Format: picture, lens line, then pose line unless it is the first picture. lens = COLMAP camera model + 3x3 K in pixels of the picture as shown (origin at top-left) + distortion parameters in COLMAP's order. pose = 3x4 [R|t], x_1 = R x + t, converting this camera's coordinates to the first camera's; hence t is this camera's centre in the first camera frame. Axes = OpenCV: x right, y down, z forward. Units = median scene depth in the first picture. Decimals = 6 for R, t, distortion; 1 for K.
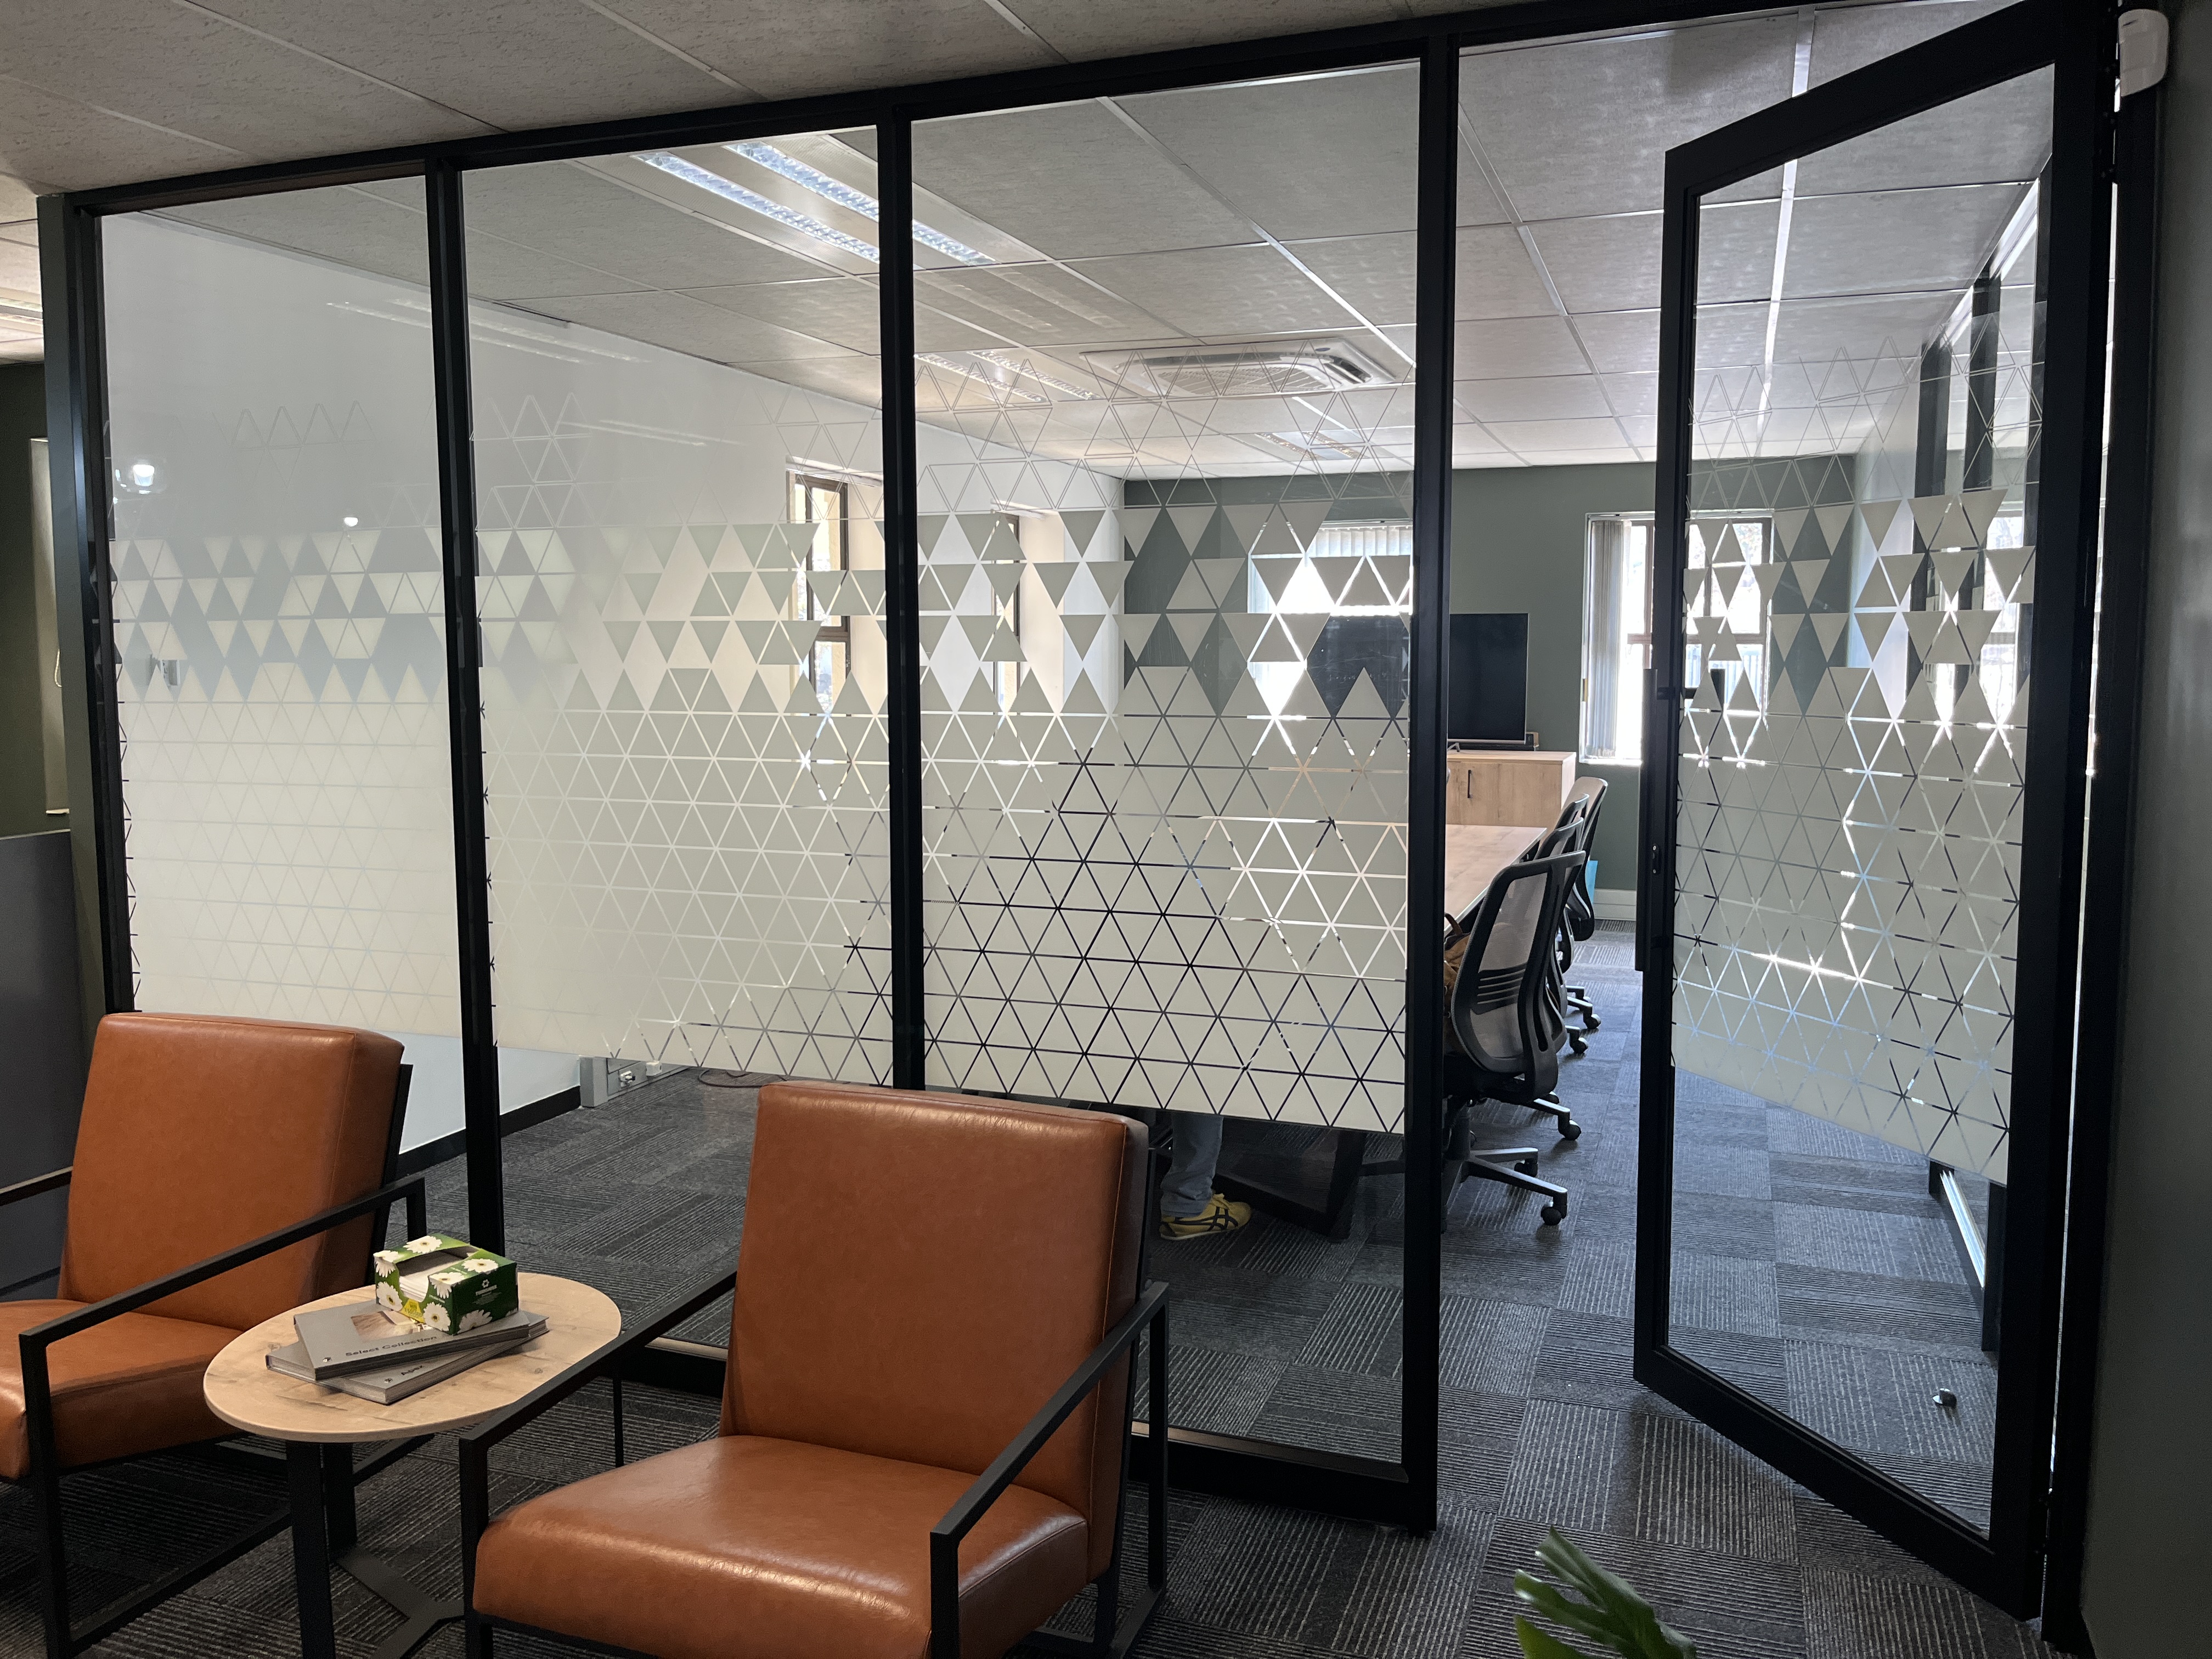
lens RADIAL K [[1678.2, 0, 1137.6], [0, 1678.2, 811.7], [0, 0, 1]] dist [0.059098, -0.091107]
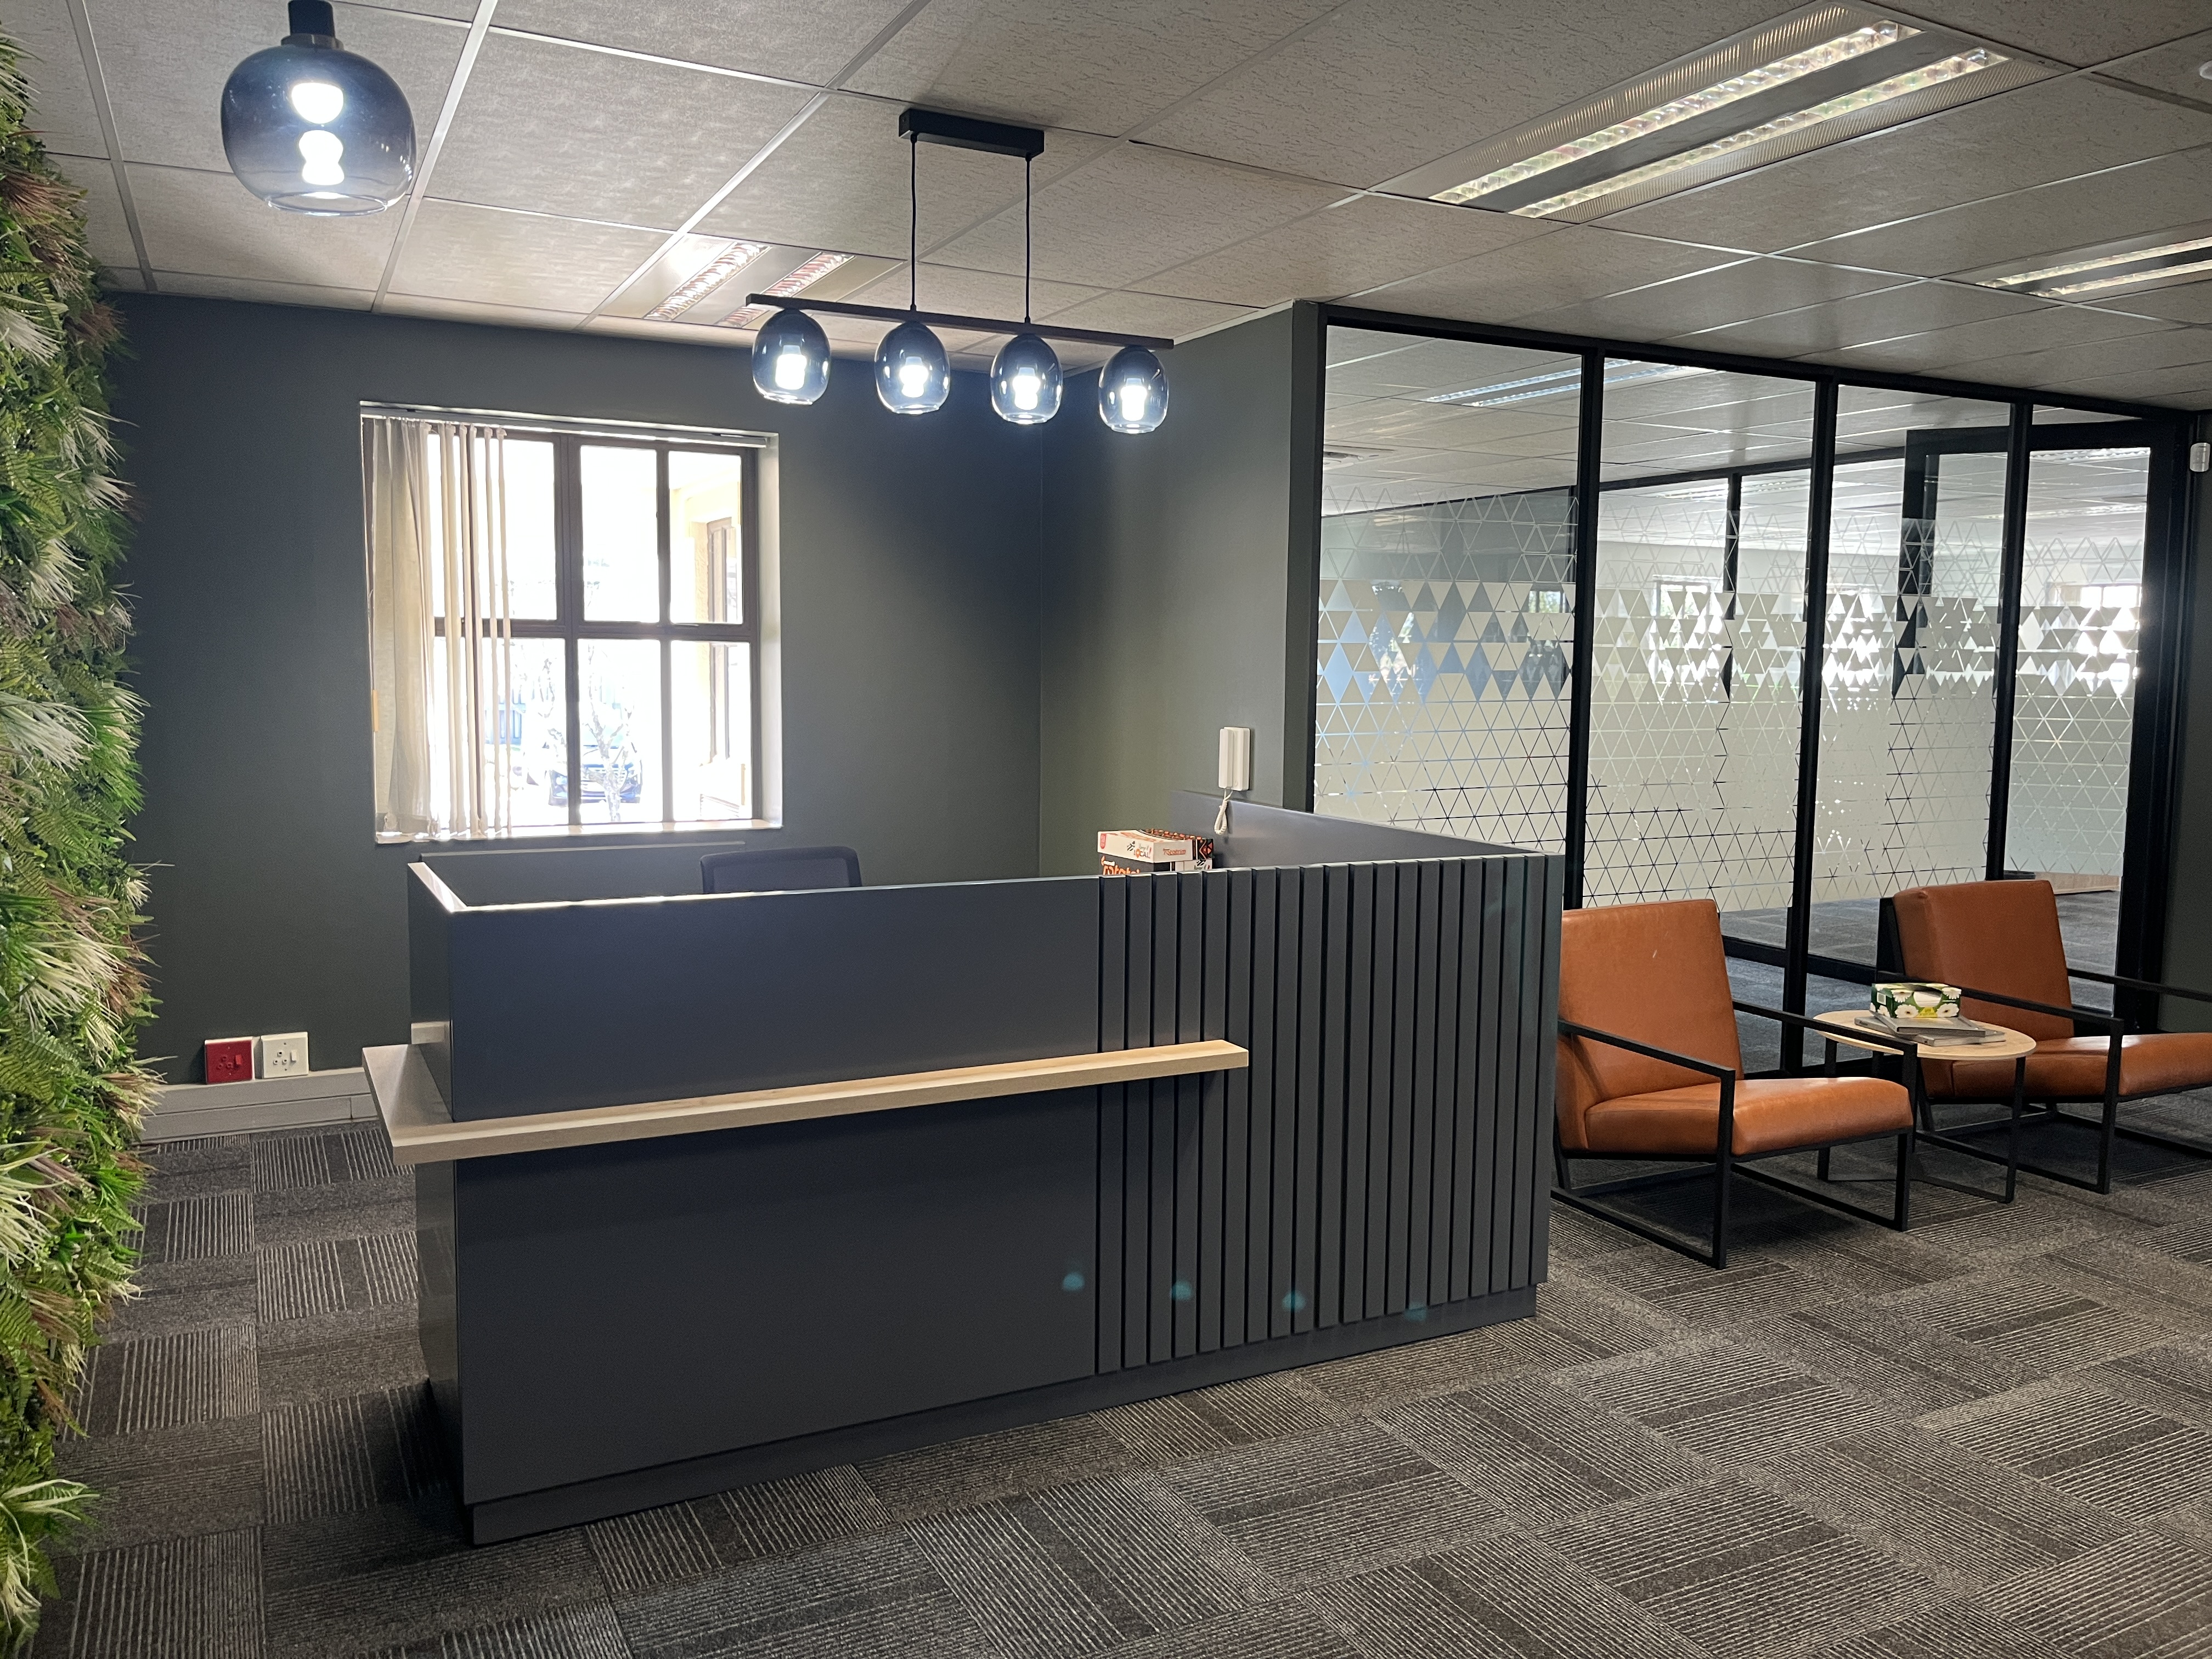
lens RADIAL K [[1678.2, 0, 1094.7], [0, 1678.2, 825.0], [0, 0, 1]] dist [0.059098, -0.091107]
pose [[0.684343, -0.064393, 0.726311, -2.001306], [0.060177, 0.997683, 0.031752, -0.028184], [-0.726673, 0.021979, 0.686632, 0.299350]]
